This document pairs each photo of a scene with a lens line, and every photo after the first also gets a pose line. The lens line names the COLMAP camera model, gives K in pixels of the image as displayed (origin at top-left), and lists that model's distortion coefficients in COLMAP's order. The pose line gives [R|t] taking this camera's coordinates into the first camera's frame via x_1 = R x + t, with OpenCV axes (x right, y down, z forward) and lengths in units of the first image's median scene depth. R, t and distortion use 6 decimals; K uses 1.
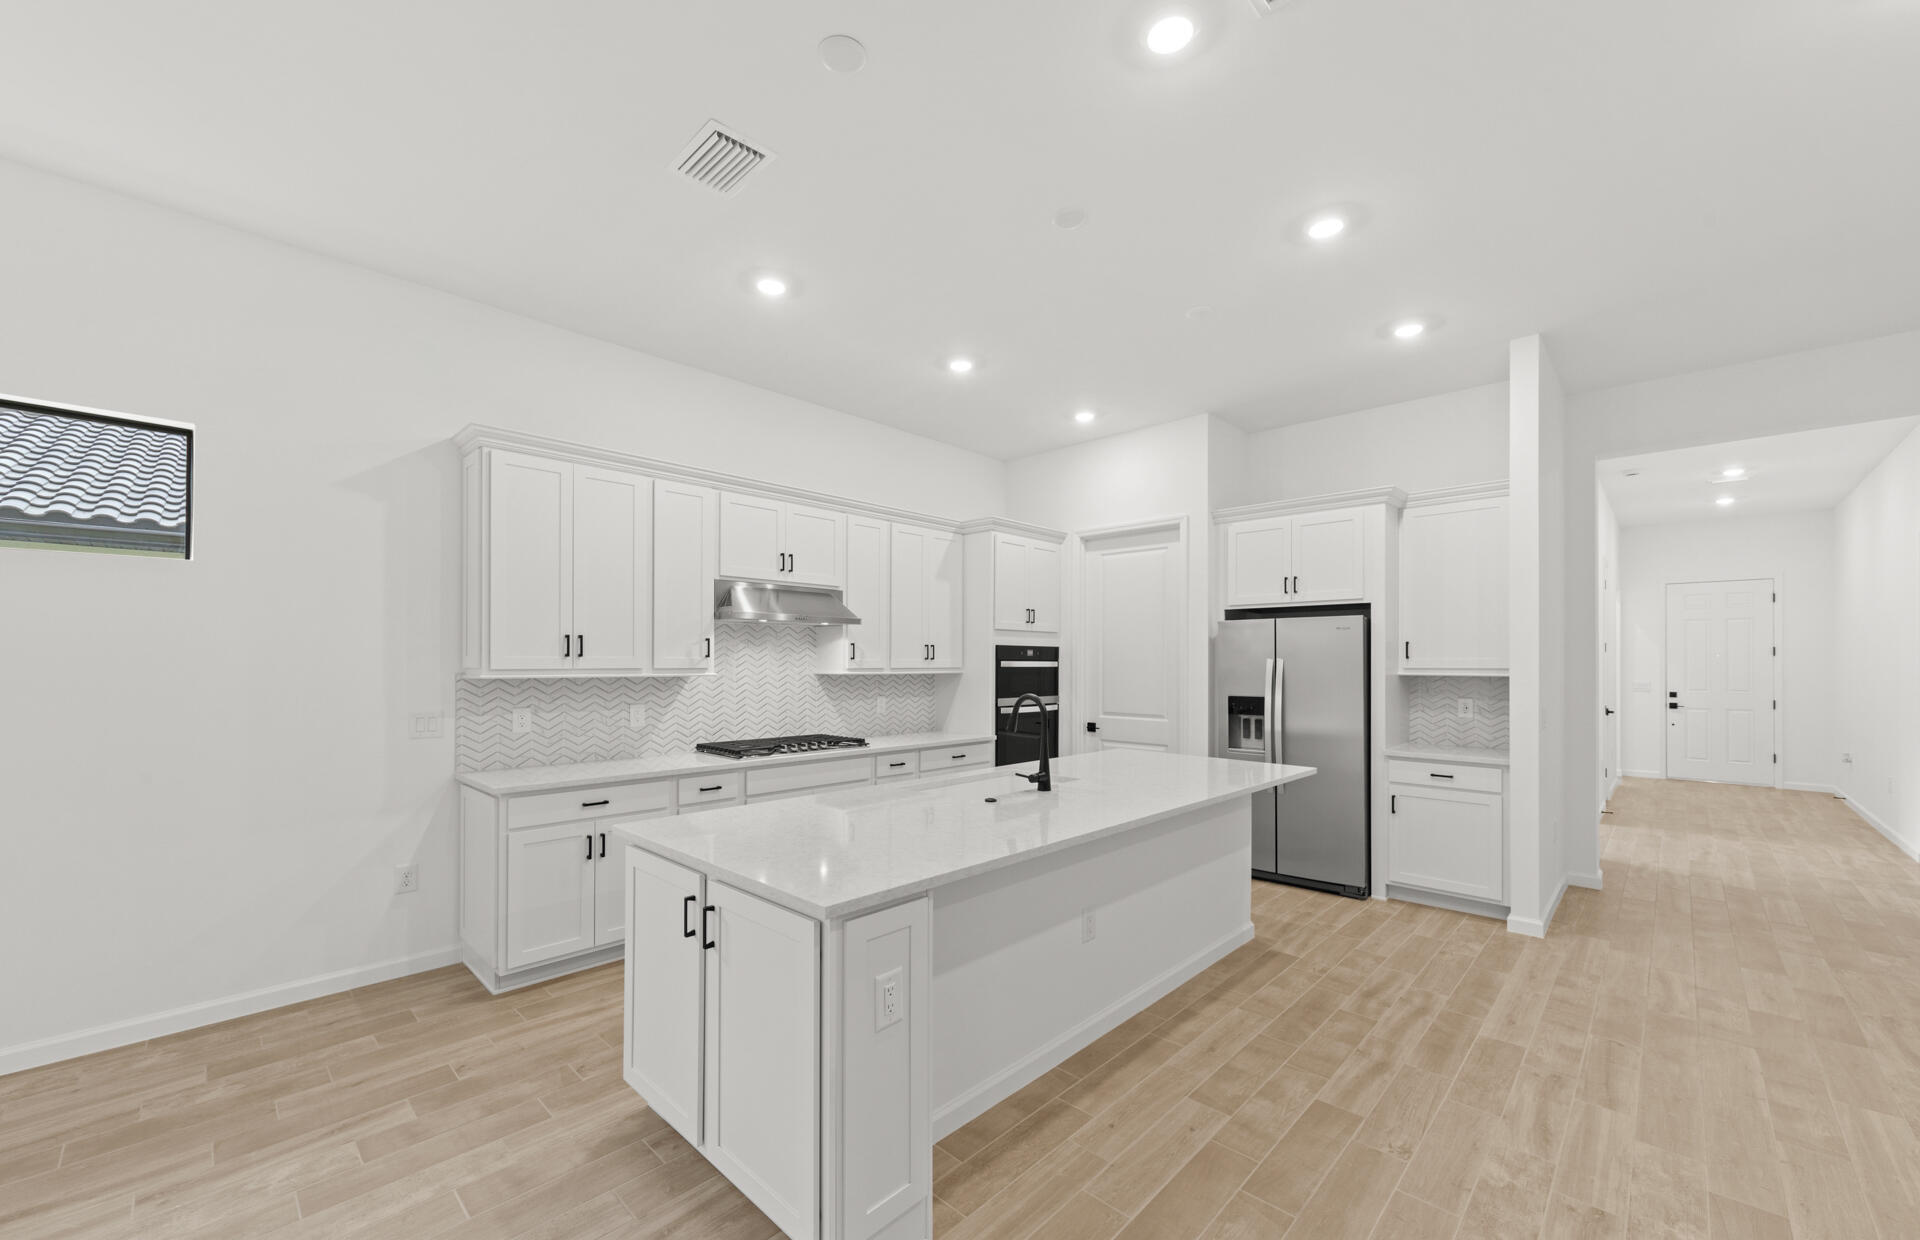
lens RADIAL K [[744.3, 0, 955.5], [0, 744.3, 663.2], [0, 0, 1]] dist [0.004729, -0.001194]
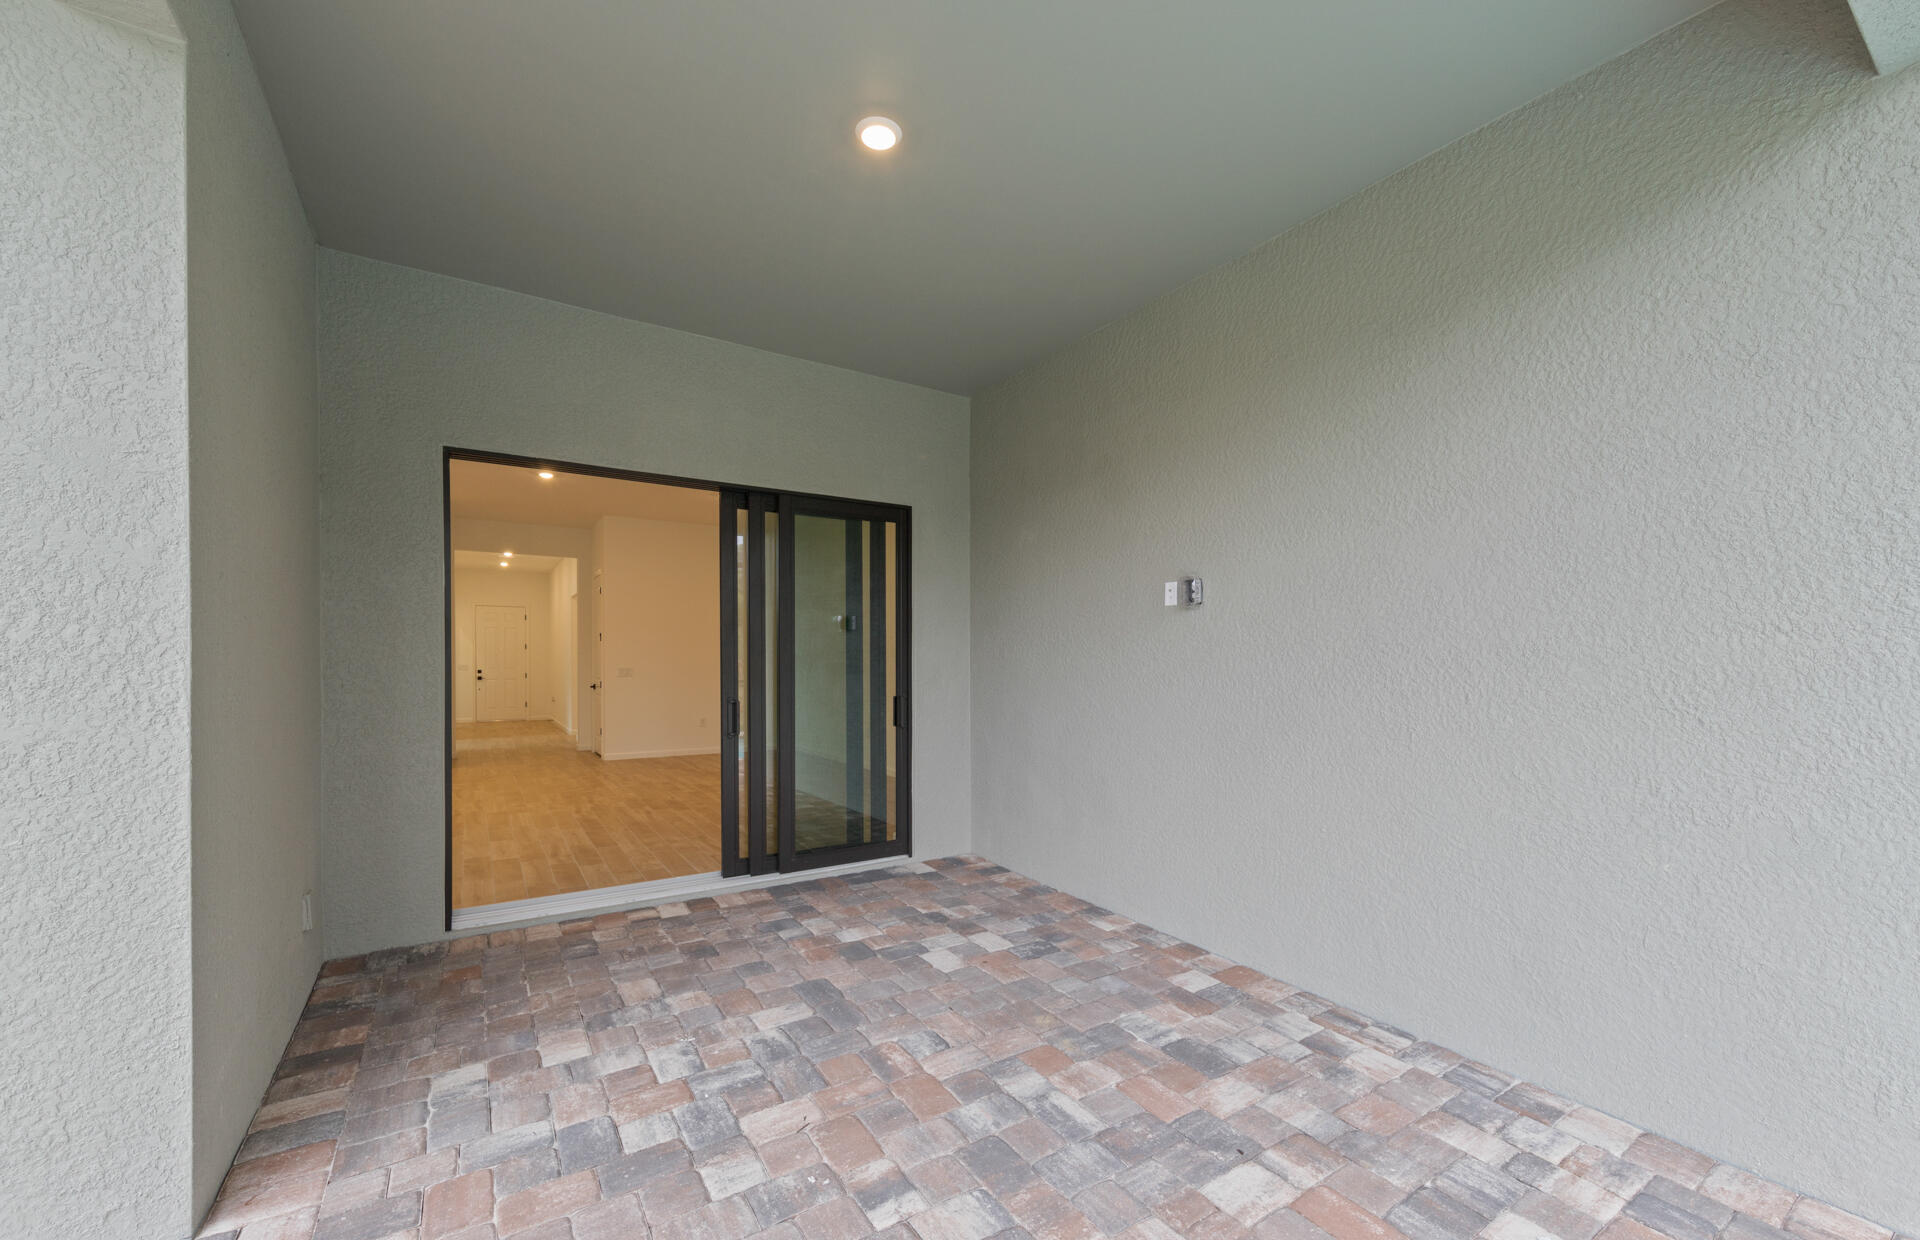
lens RADIAL K [[744.3, 0, 945.3], [0, 744.3, 658.7], [0, 0, 1]] dist [0.004729, -0.001194]
pose [[0.232648, -0.002876, 0.972557, -0.913343], [0.001591, 0.999995, 0.002577, 0.025094], [-0.972560, 0.000948, 0.232652, -0.876294]]
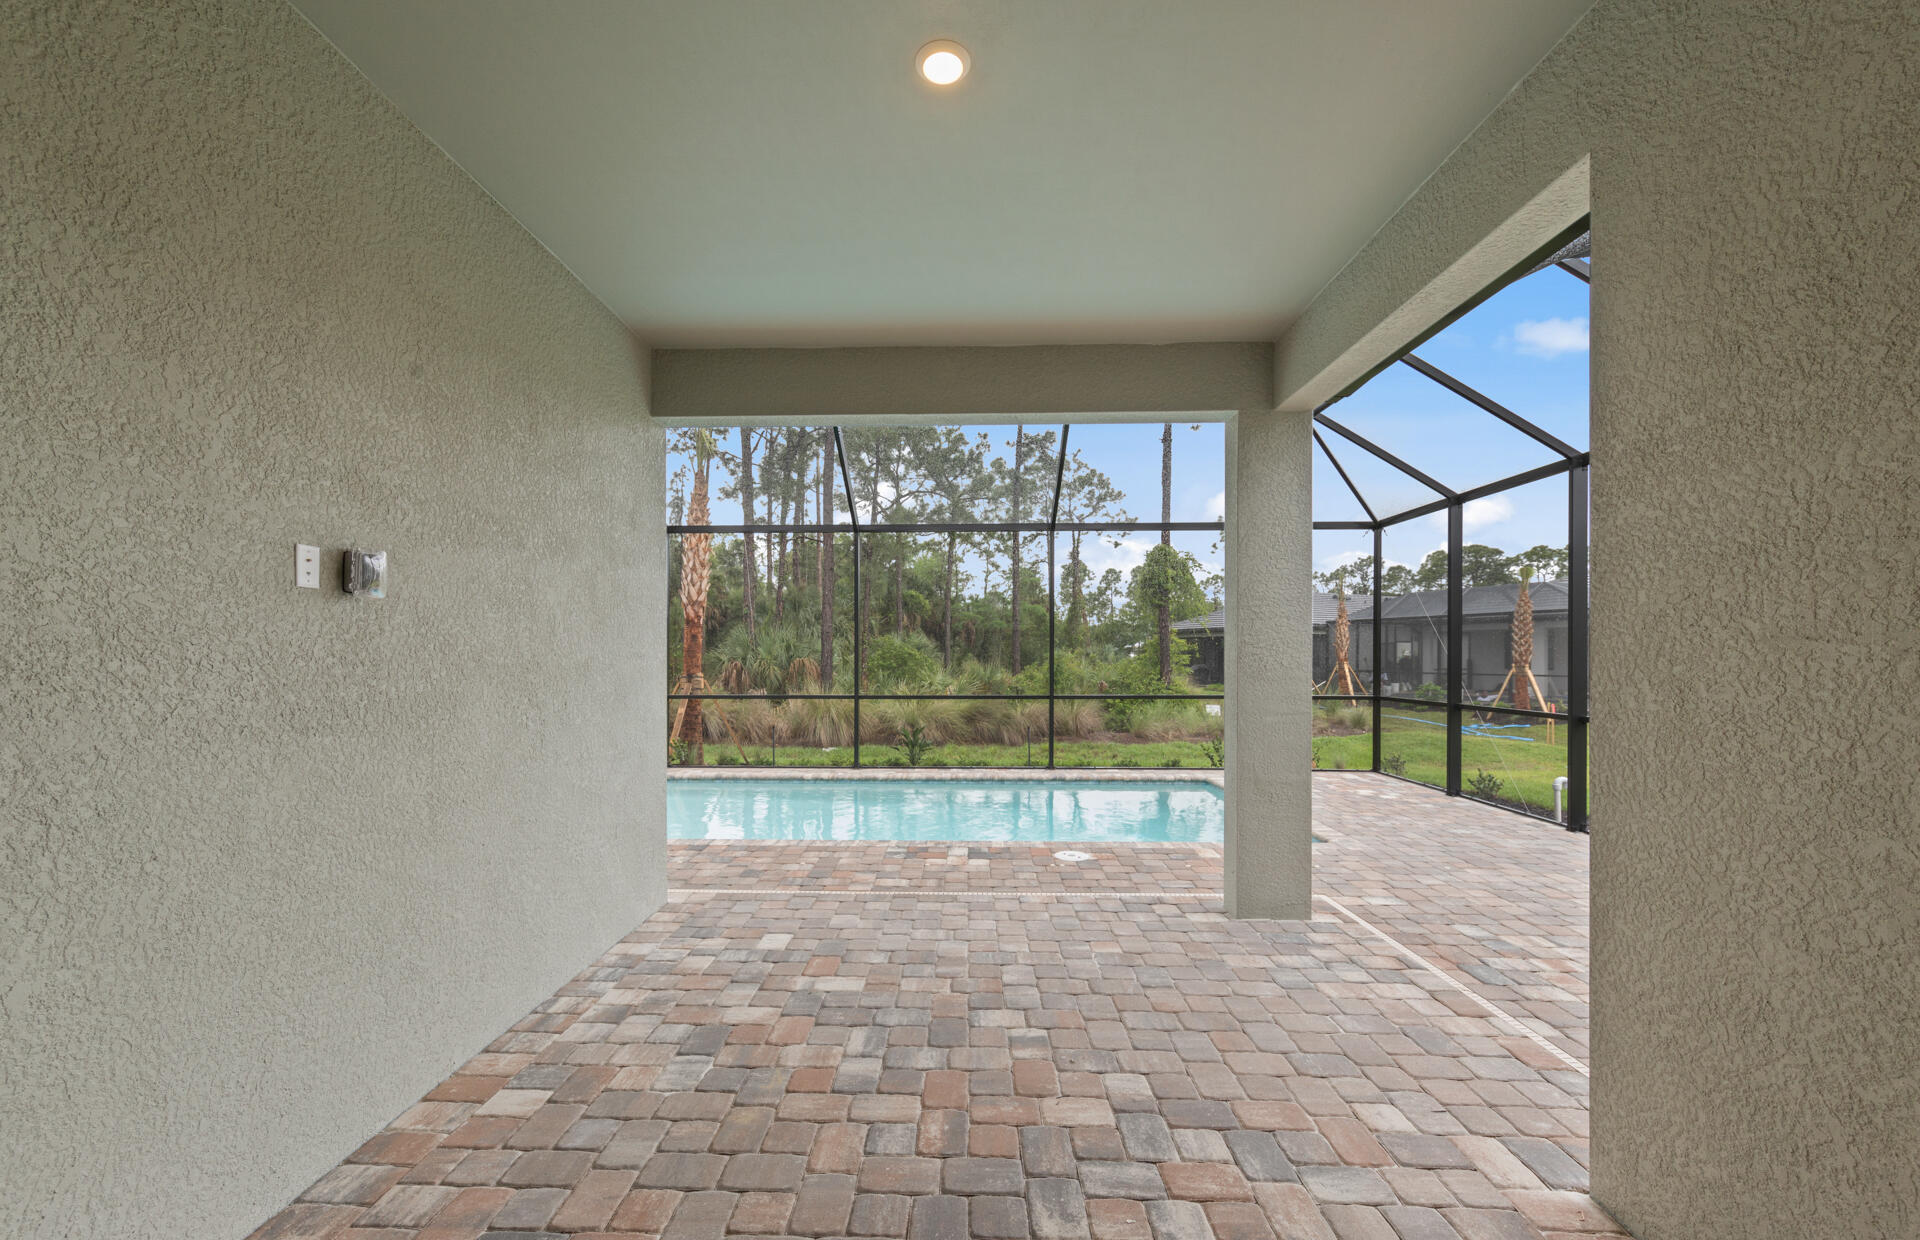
lens RADIAL K [[744.3, 0, 958.8], [0, 744.3, 650.9], [0, 0, 1]] dist [0.004729, -0.001194]
pose [[-0.731732, -0.005028, -0.681574, -0.000746], [-0.001012, 0.999980, -0.006289, 0.009415], [0.681591, -0.003912, -0.731722, -0.303742]]
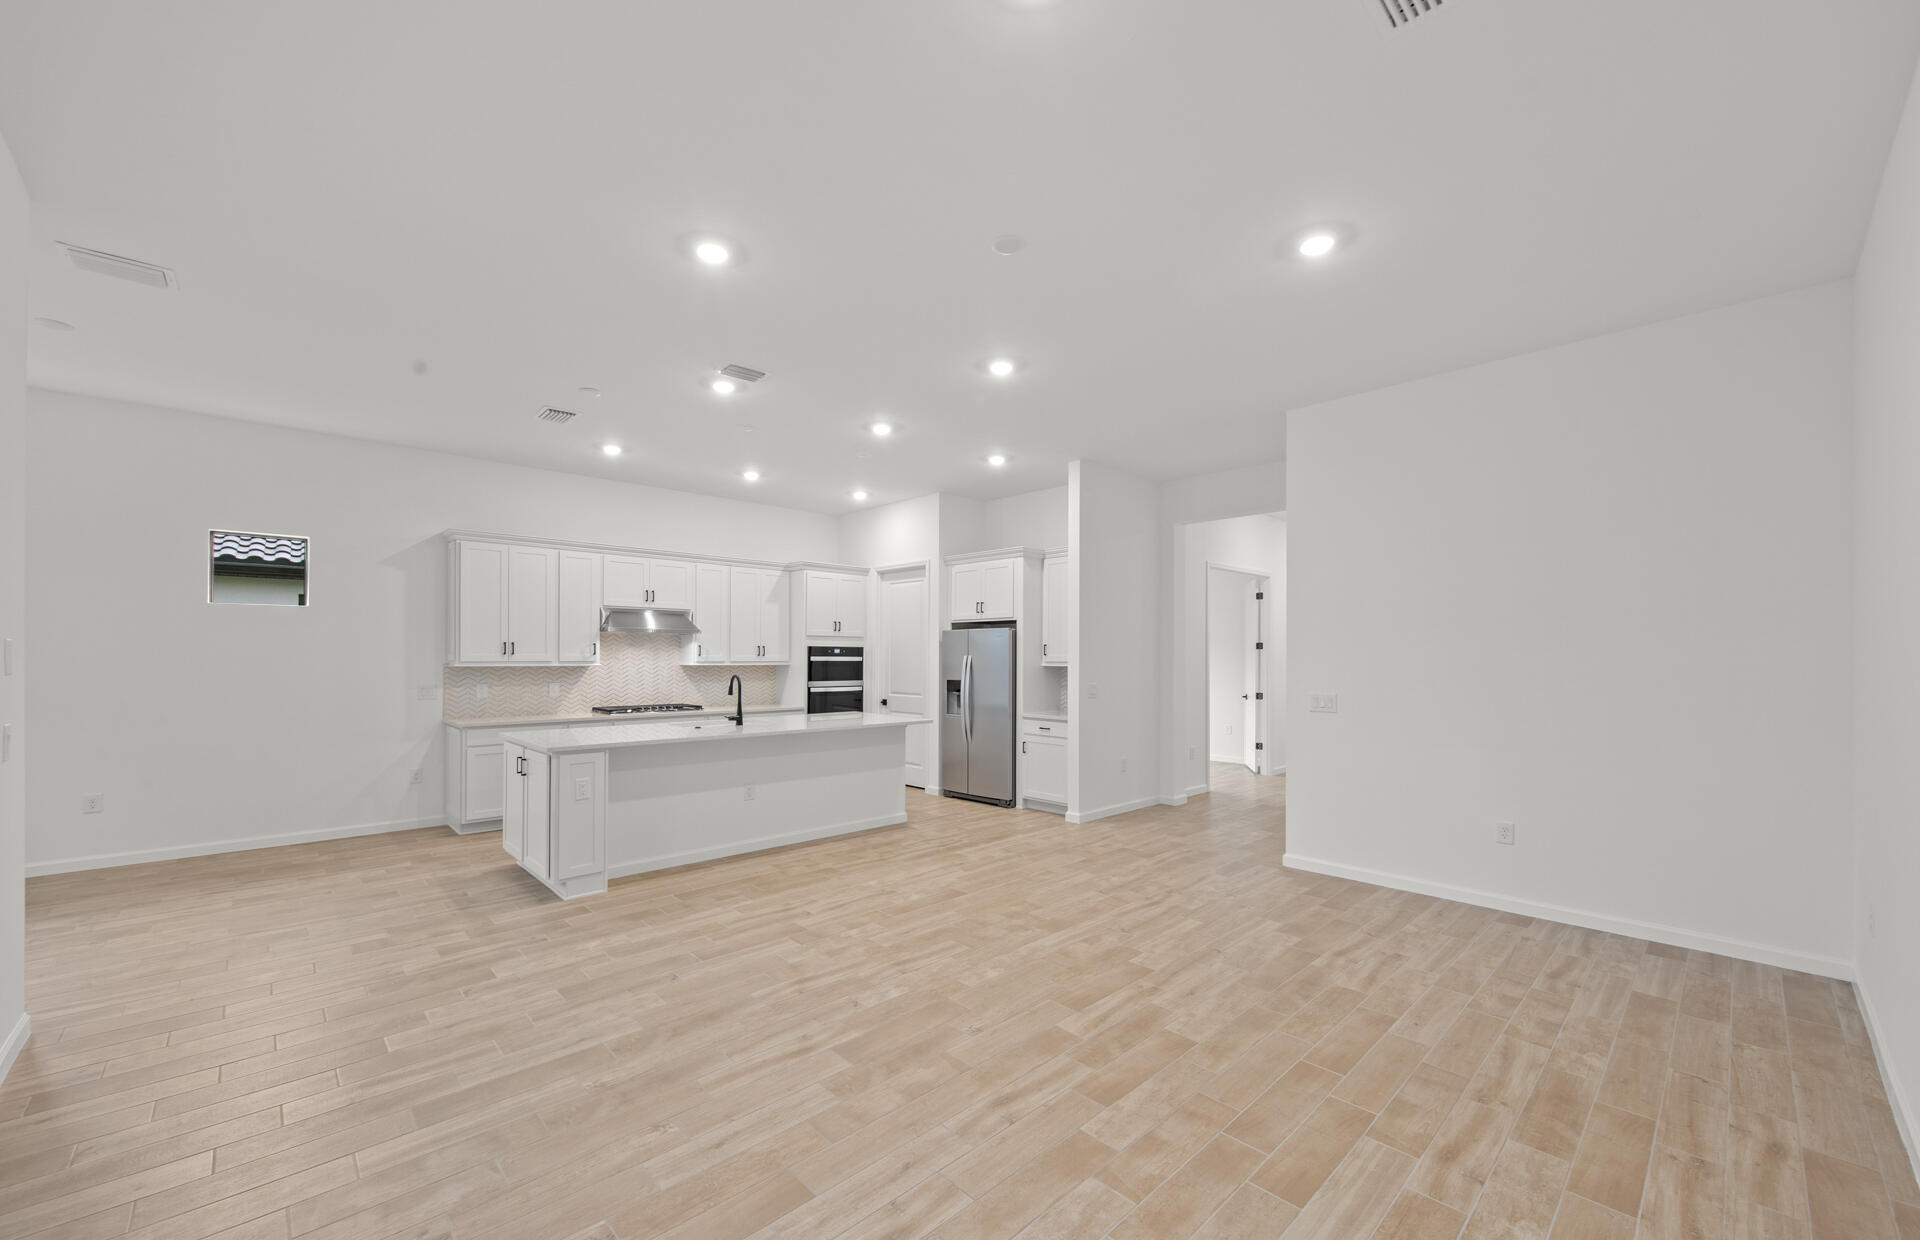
lens RADIAL K [[744.3, 0, 953.5], [0, 744.3, 657.2], [0, 0, 1]] dist [0.004729, -0.001194]
pose [[0.999019, 0.000629, -0.044288, 0.508568], [-0.000668, 0.999999, -0.000872, -0.000957], [0.044288, 0.000900, 0.999018, -0.591253]]
